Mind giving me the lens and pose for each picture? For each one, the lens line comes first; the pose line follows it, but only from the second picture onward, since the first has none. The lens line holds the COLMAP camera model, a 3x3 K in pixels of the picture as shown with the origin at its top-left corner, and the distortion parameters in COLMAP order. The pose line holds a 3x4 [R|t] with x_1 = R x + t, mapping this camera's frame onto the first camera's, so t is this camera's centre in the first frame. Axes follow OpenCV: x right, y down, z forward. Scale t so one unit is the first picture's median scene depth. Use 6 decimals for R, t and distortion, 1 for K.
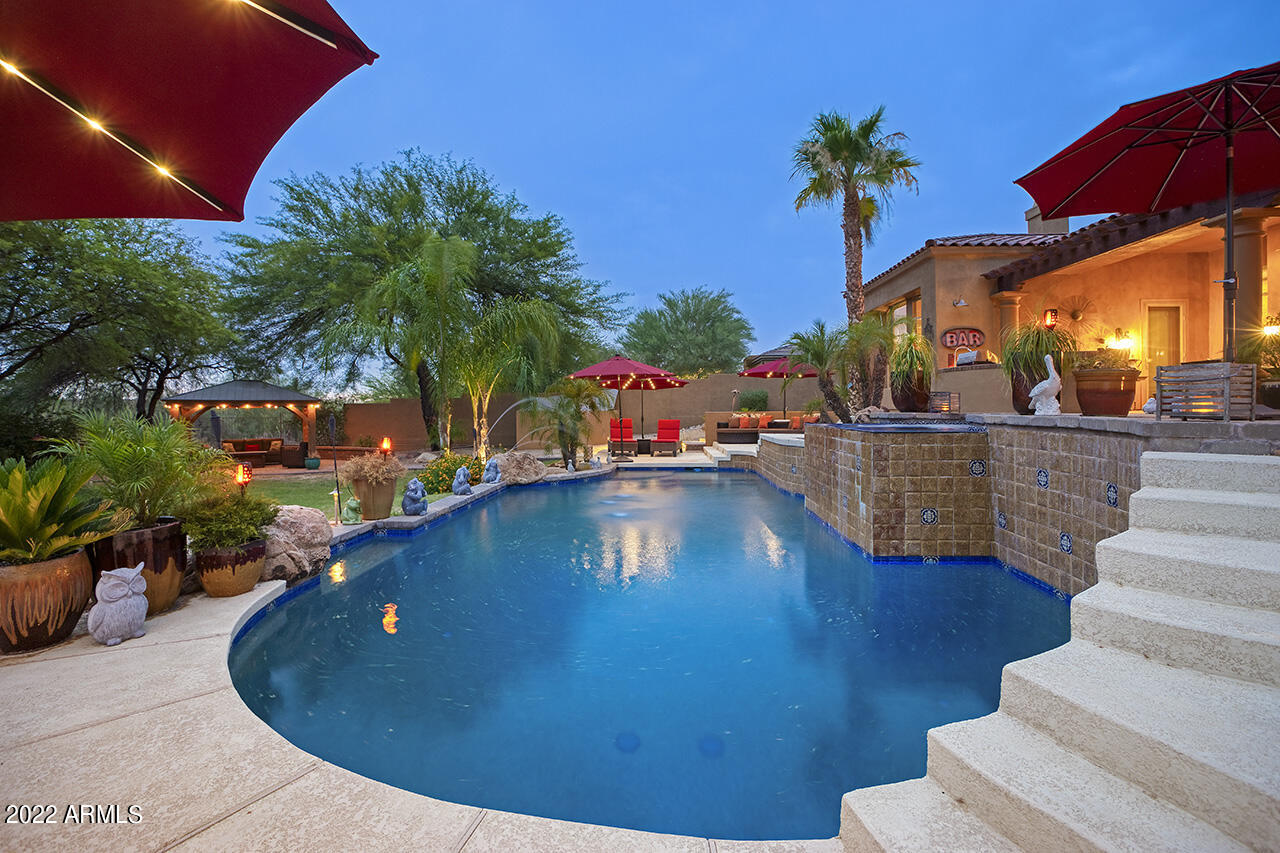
lens RADIAL K [[621.8, 0, 640.0], [0, 621.8, 426.5], [0, 0, 1]] dist [-0.001305, -0.000147]
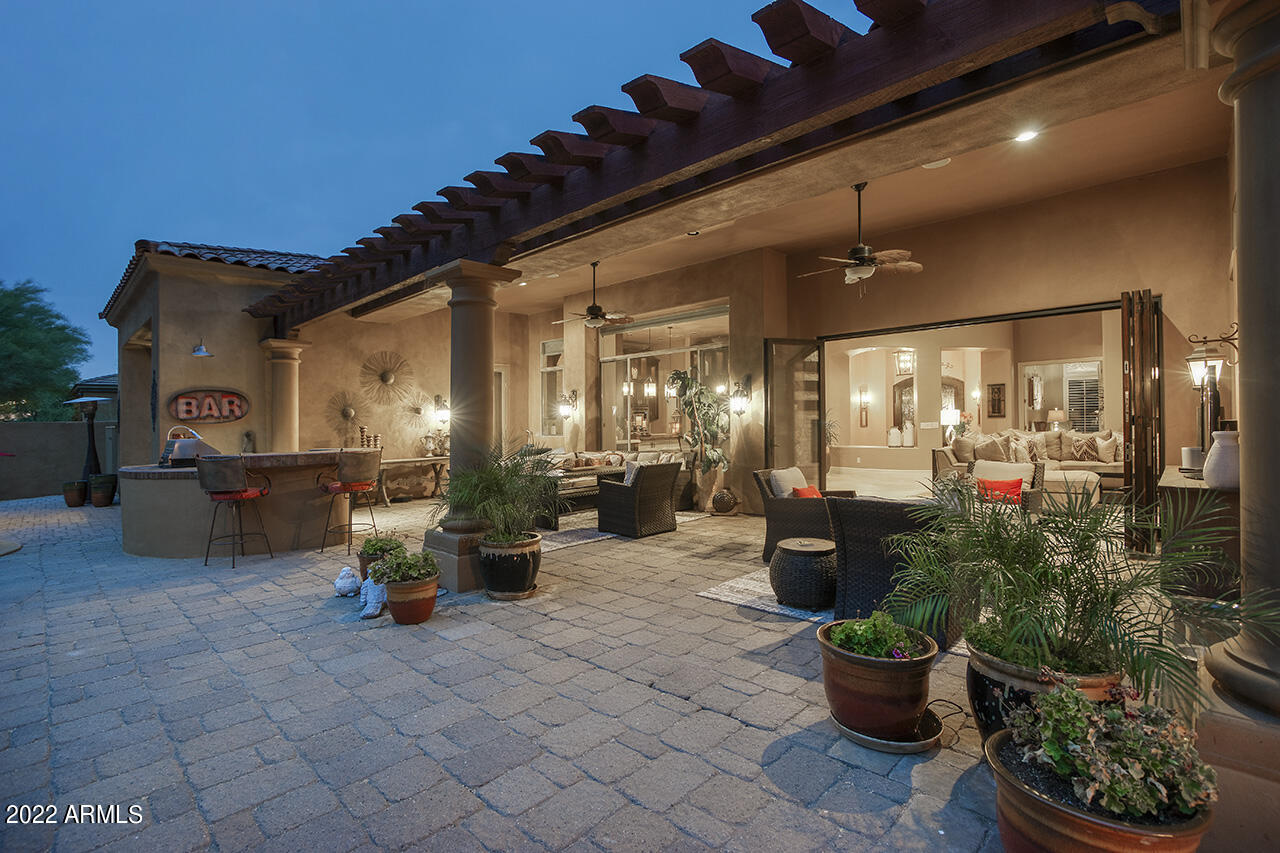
lens RADIAL K [[621.8, 0, 640.0], [0, 621.8, 426.5], [0, 0, 1]] dist [-0.001305, -0.000147]
pose [[0.695631, -0.014685, 0.718249, 0.367134], [0.038490, 0.999117, -0.016851, -0.092946], [-0.717367, 0.039367, 0.695582, 0.243841]]
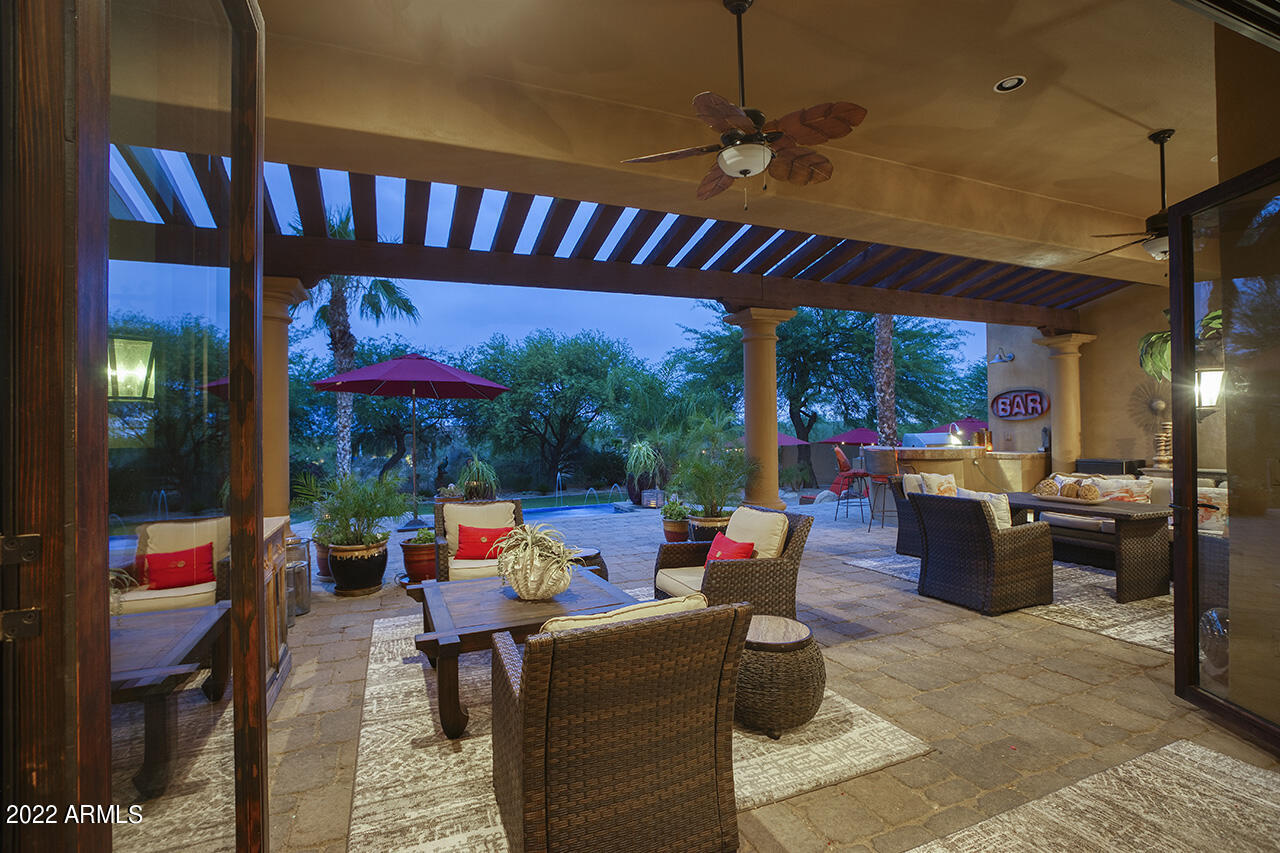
lens RADIAL K [[621.8, 0, 640.0], [0, 621.8, 426.5], [0, 0, 1]] dist [-0.001305, -0.000147]
pose [[0.384801, -0.005884, -0.922981, 1.016345], [-0.017898, 0.999744, -0.013835, -0.097339], [0.922826, 0.021843, 0.384597, 0.308320]]
